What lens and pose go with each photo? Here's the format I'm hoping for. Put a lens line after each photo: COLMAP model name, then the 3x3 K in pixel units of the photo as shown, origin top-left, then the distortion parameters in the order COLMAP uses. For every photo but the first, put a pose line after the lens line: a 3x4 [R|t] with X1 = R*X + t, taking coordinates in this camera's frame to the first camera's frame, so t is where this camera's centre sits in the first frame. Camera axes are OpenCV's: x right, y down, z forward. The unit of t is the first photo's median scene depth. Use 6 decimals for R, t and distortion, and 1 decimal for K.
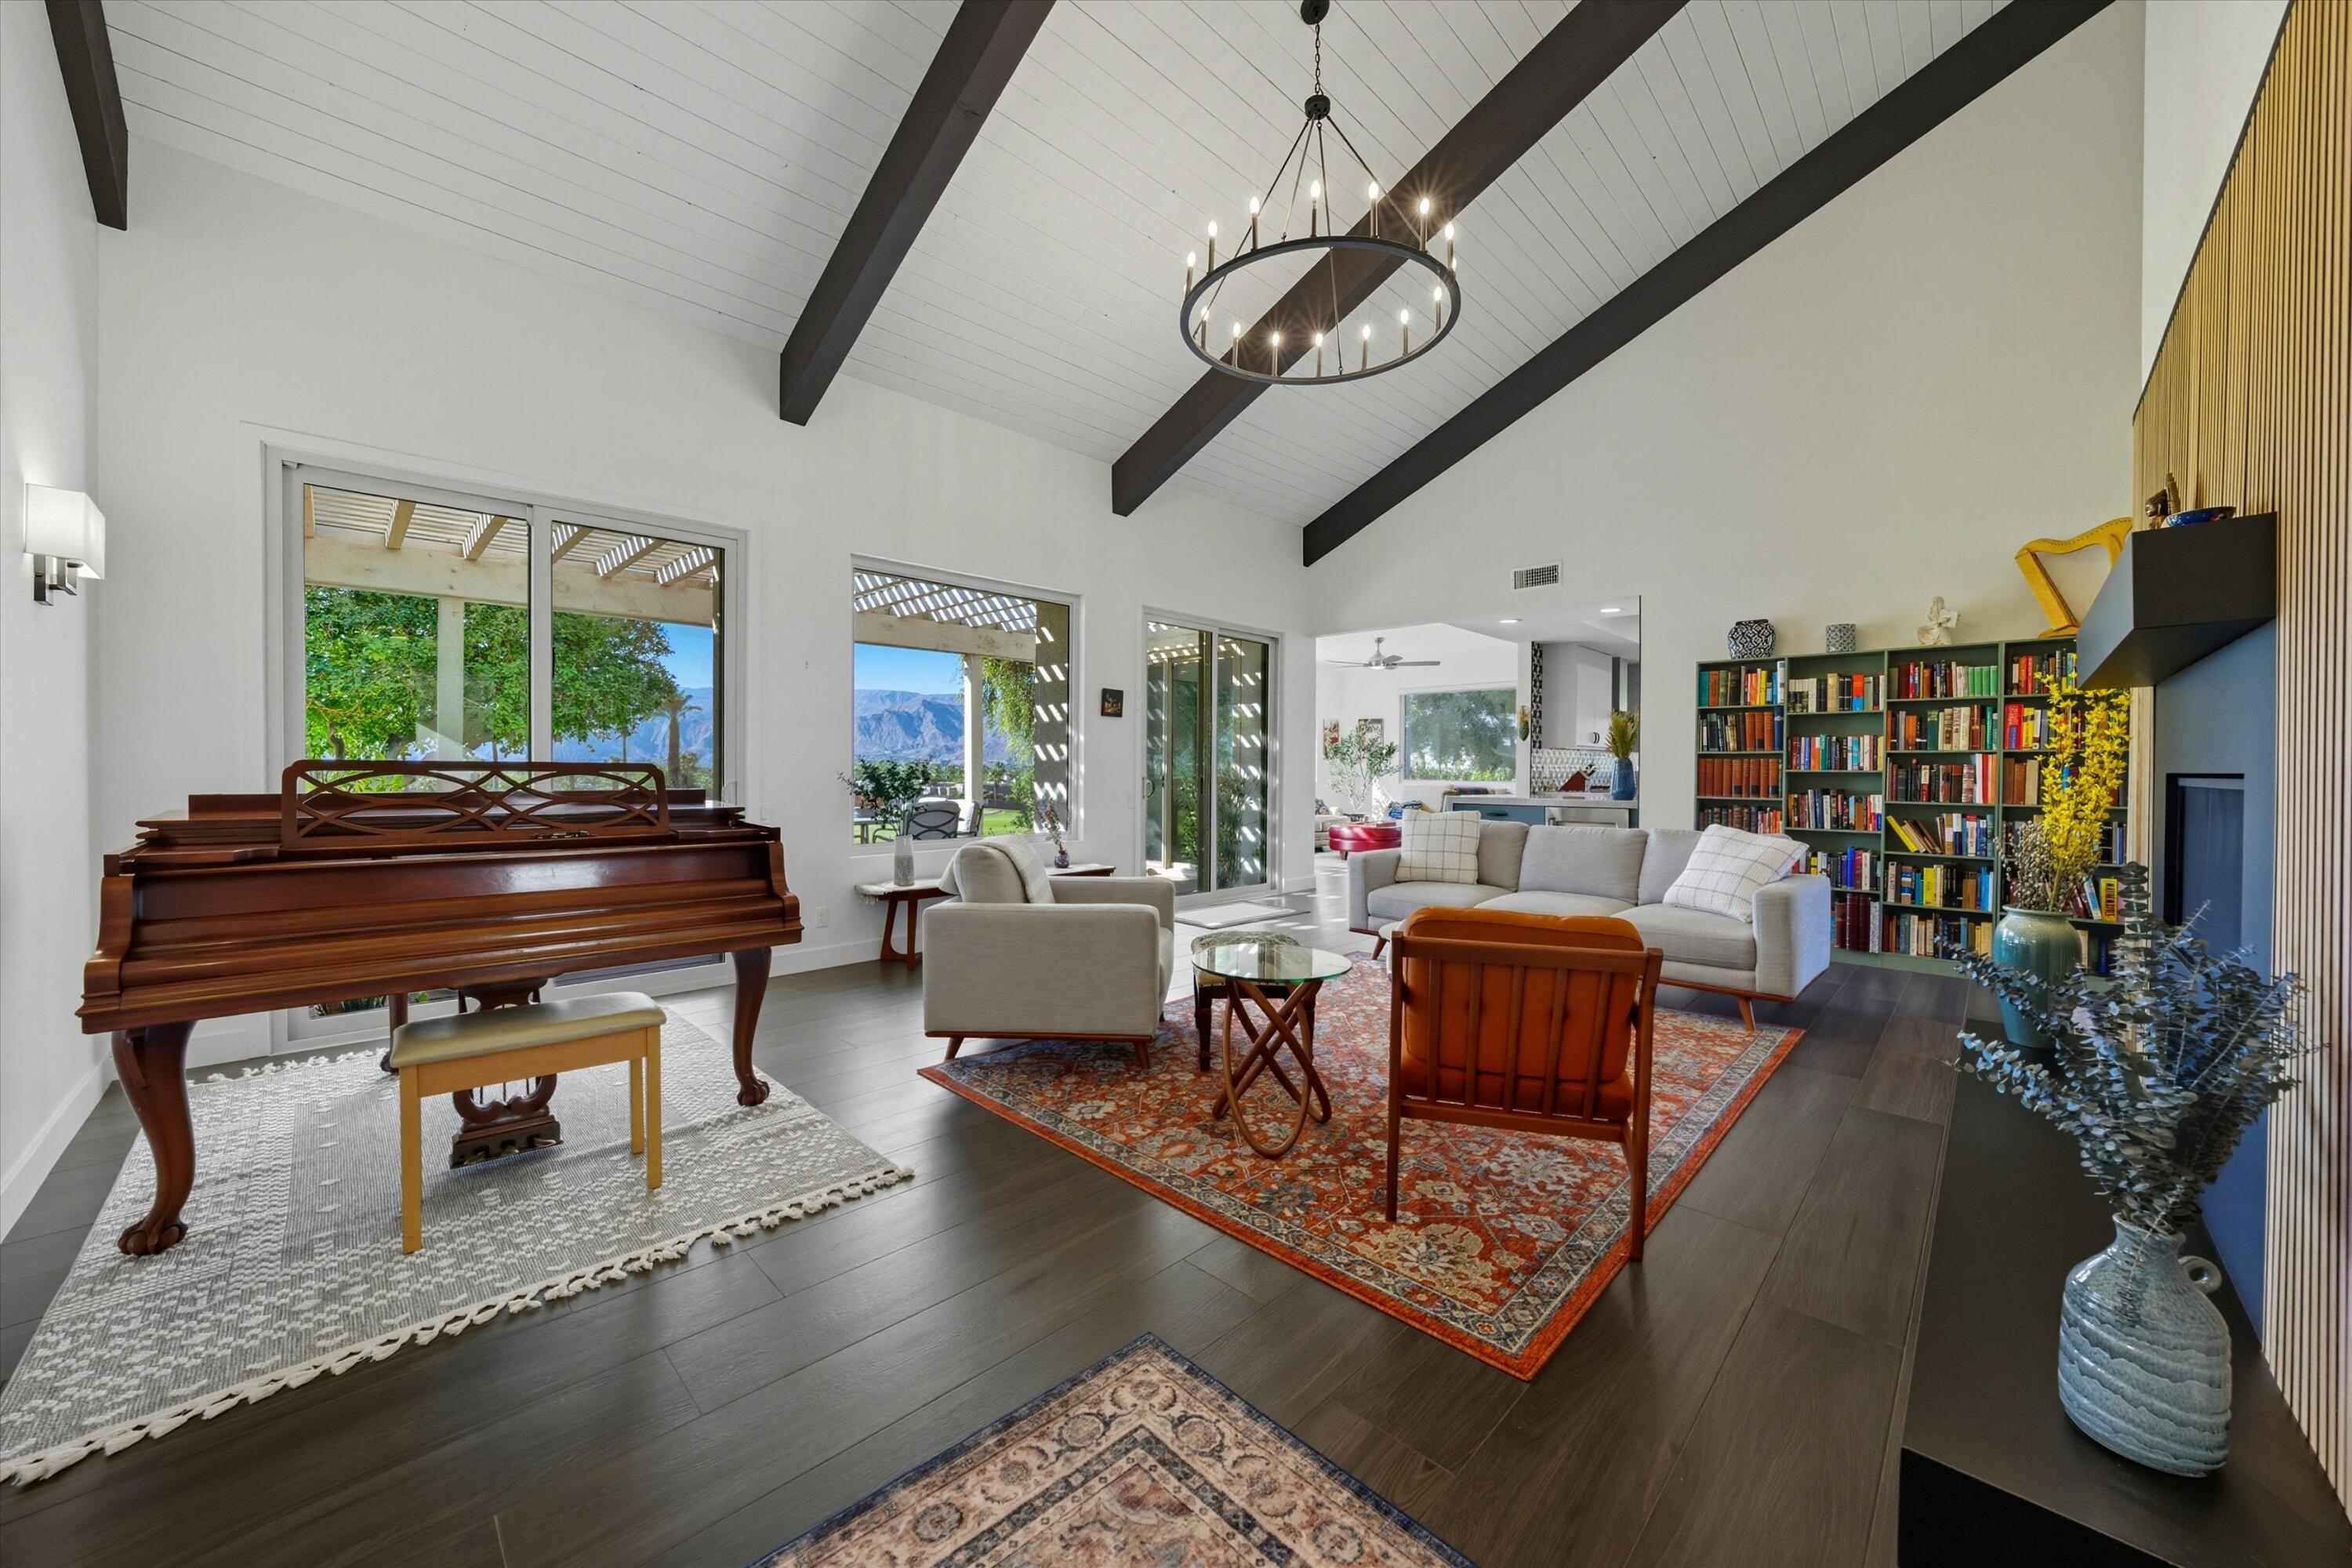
lens RADIAL K [[841.8, 0, 1180.8], [0, 841.8, 778.8], [0, 0, 1]] dist [-0.014886, 0.002273]
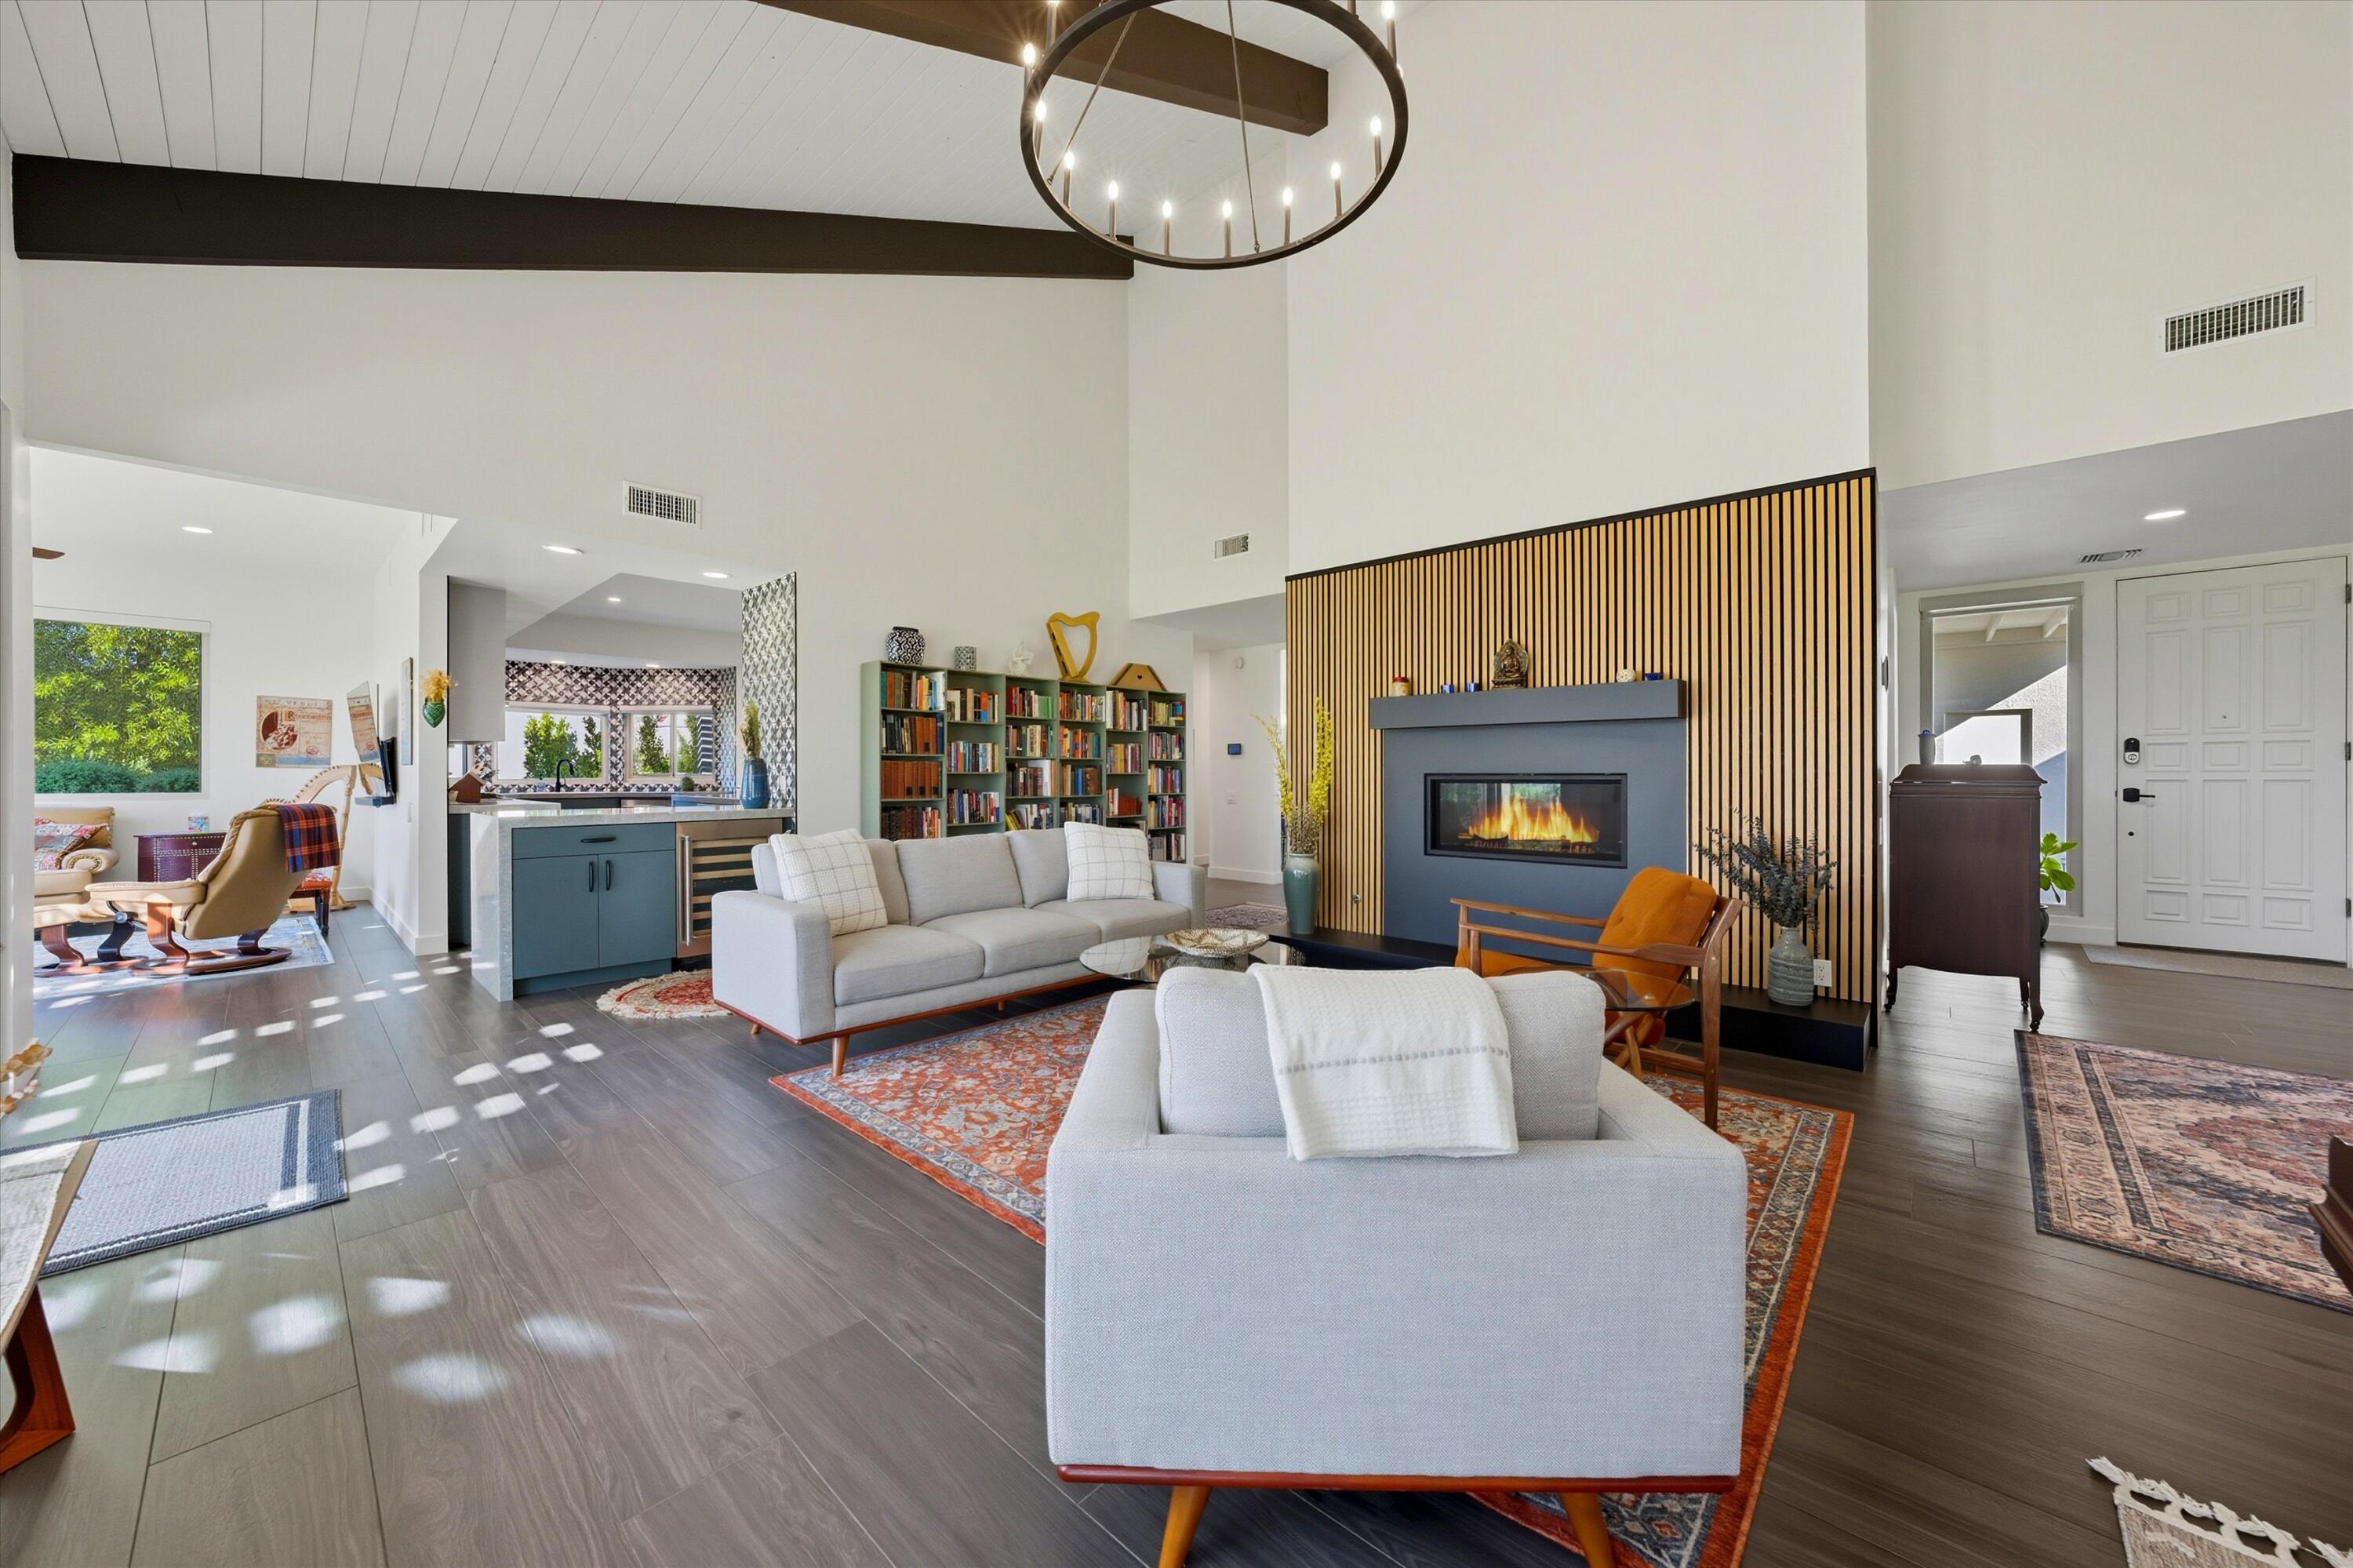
lens RADIAL K [[842.2, 0, 1168.9], [0, 842.2, 780.0], [0, 0, 1]] dist [-0.014886, 0.002273]
pose [[-0.031712, -0.012126, 0.999423, -0.427048], [0.011467, 0.999856, 0.012496, -0.011311], [-0.999431, 0.011856, -0.031569, 0.817065]]
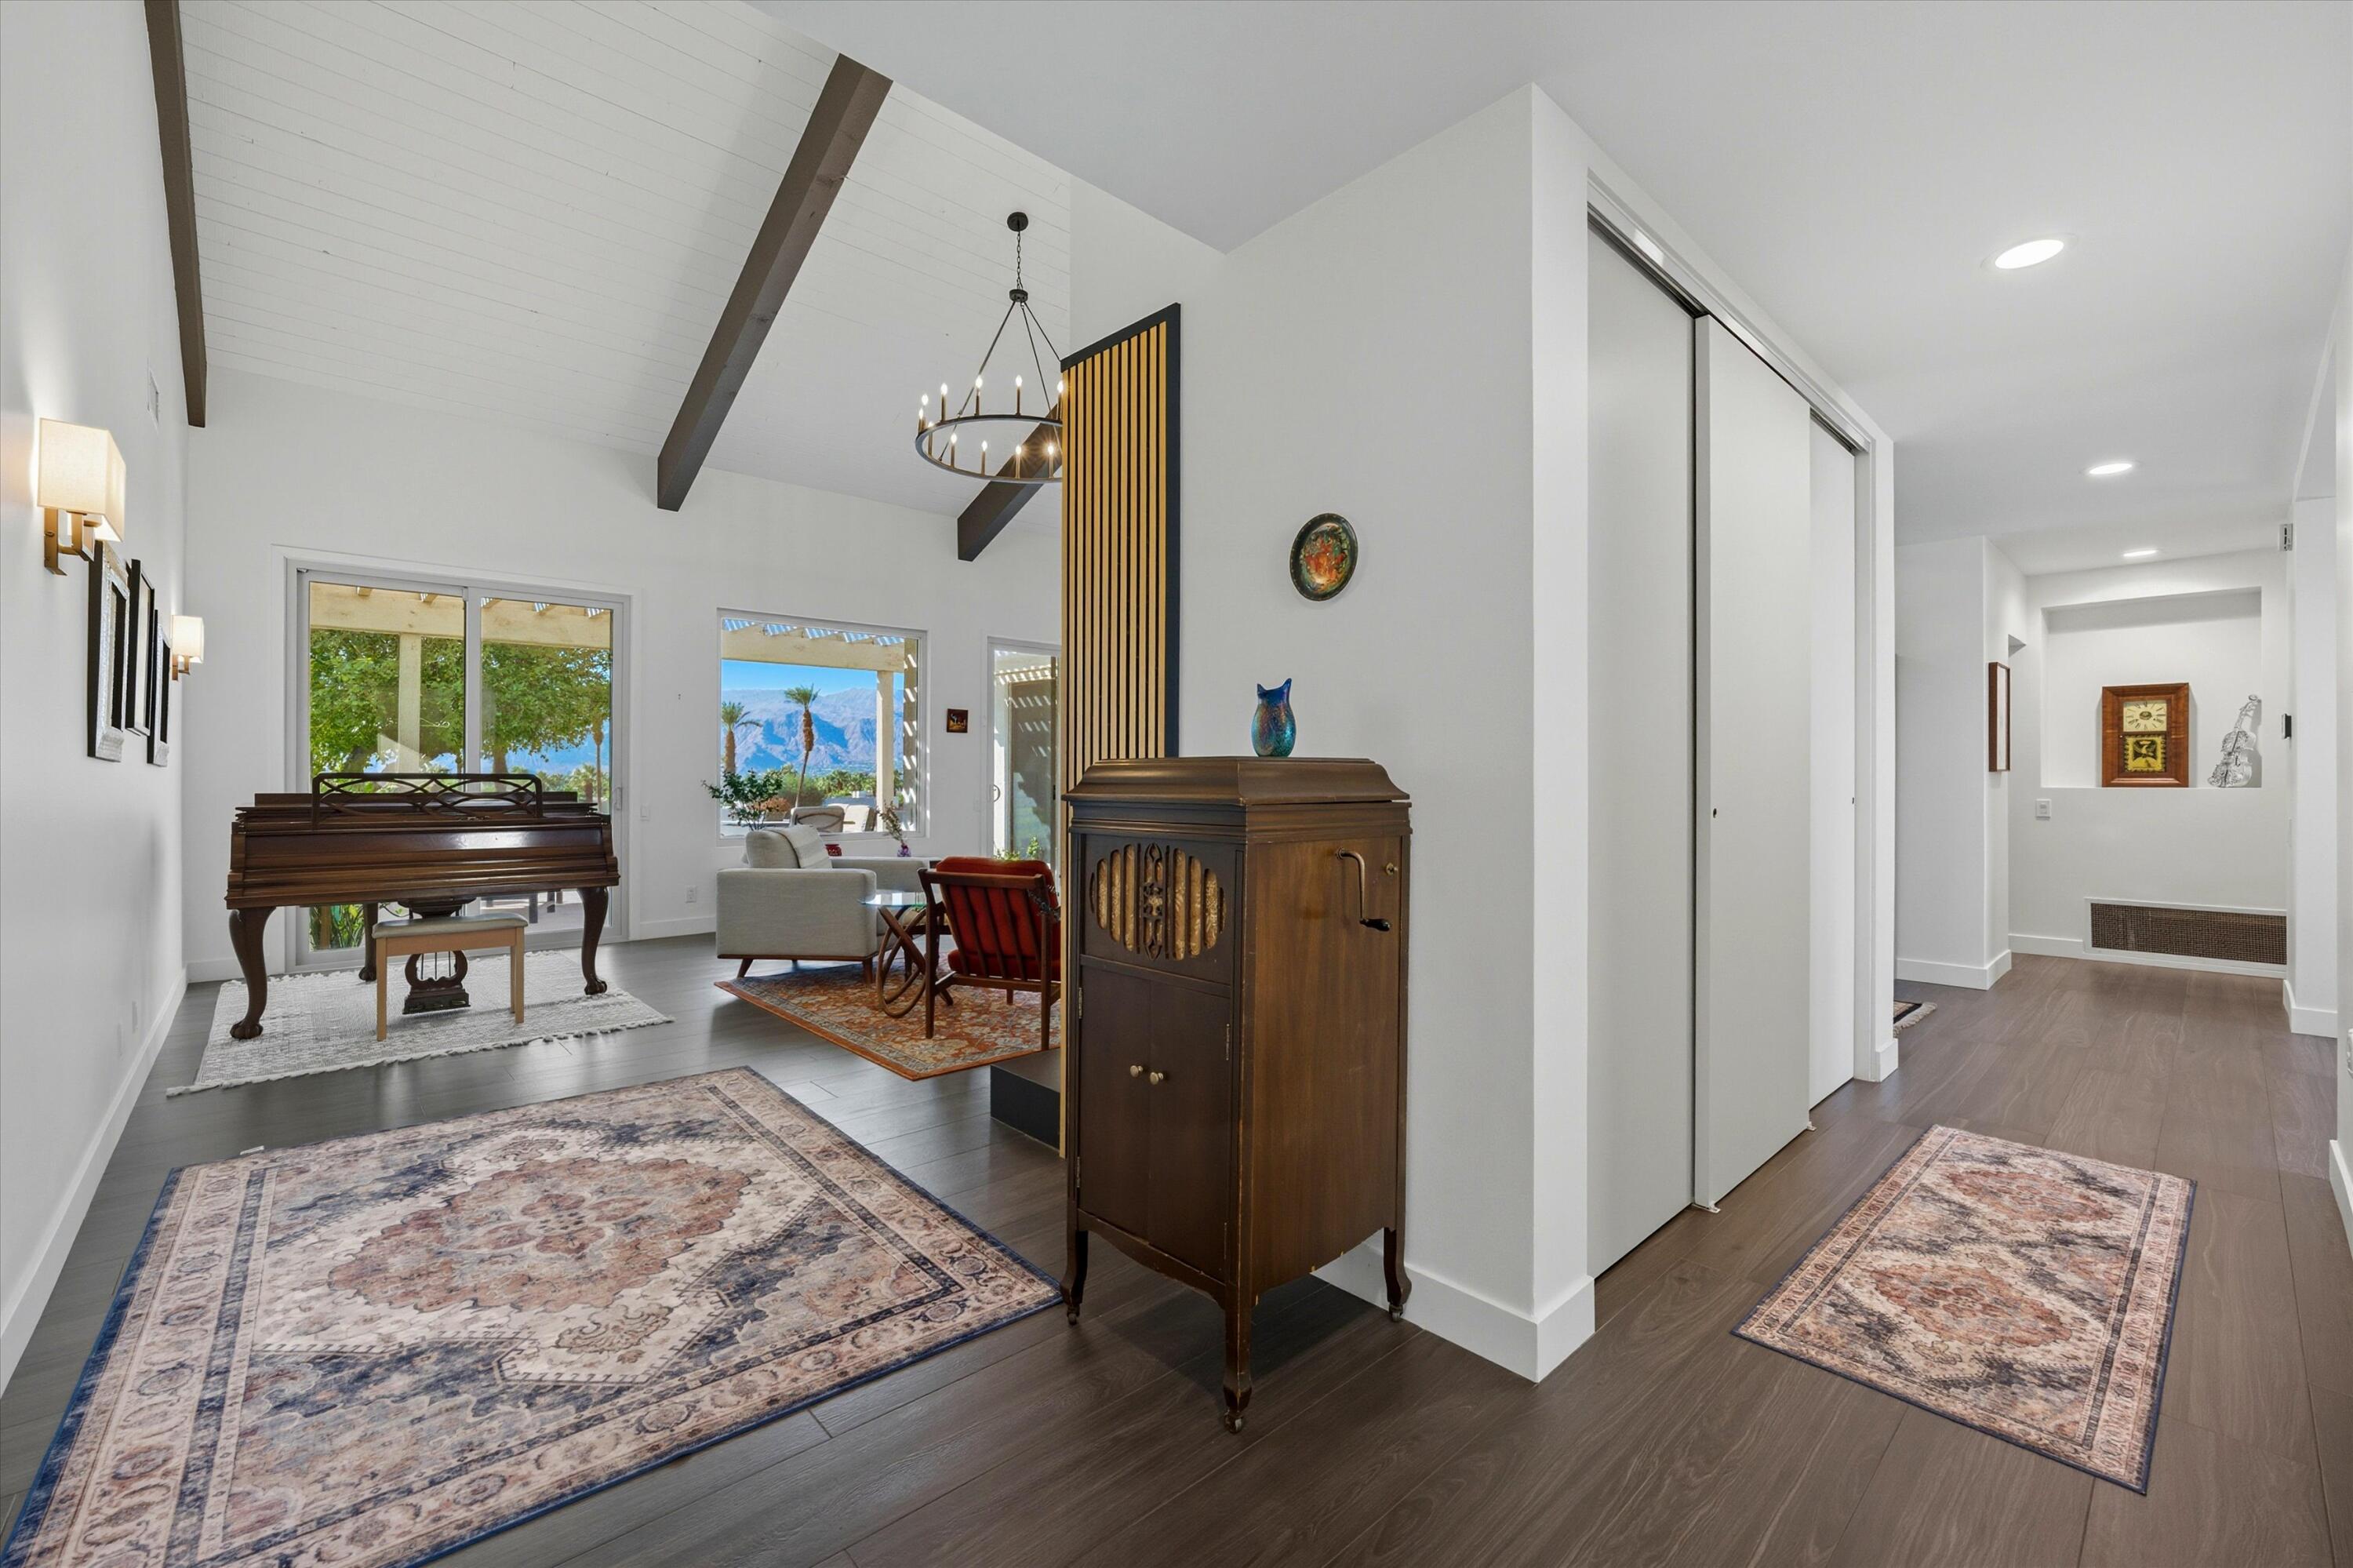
lens RADIAL K [[959.4, 0, 1174.6], [0, 959.4, 774.1], [0, 0, 1]] dist [-0.000896, 0.000006]
pose [[0.998890, -0.002053, -0.047050, 0.378035], [0.001366, 0.999892, -0.014637, 0.005352], [0.047075, 0.014557, 0.998785, -0.426149]]
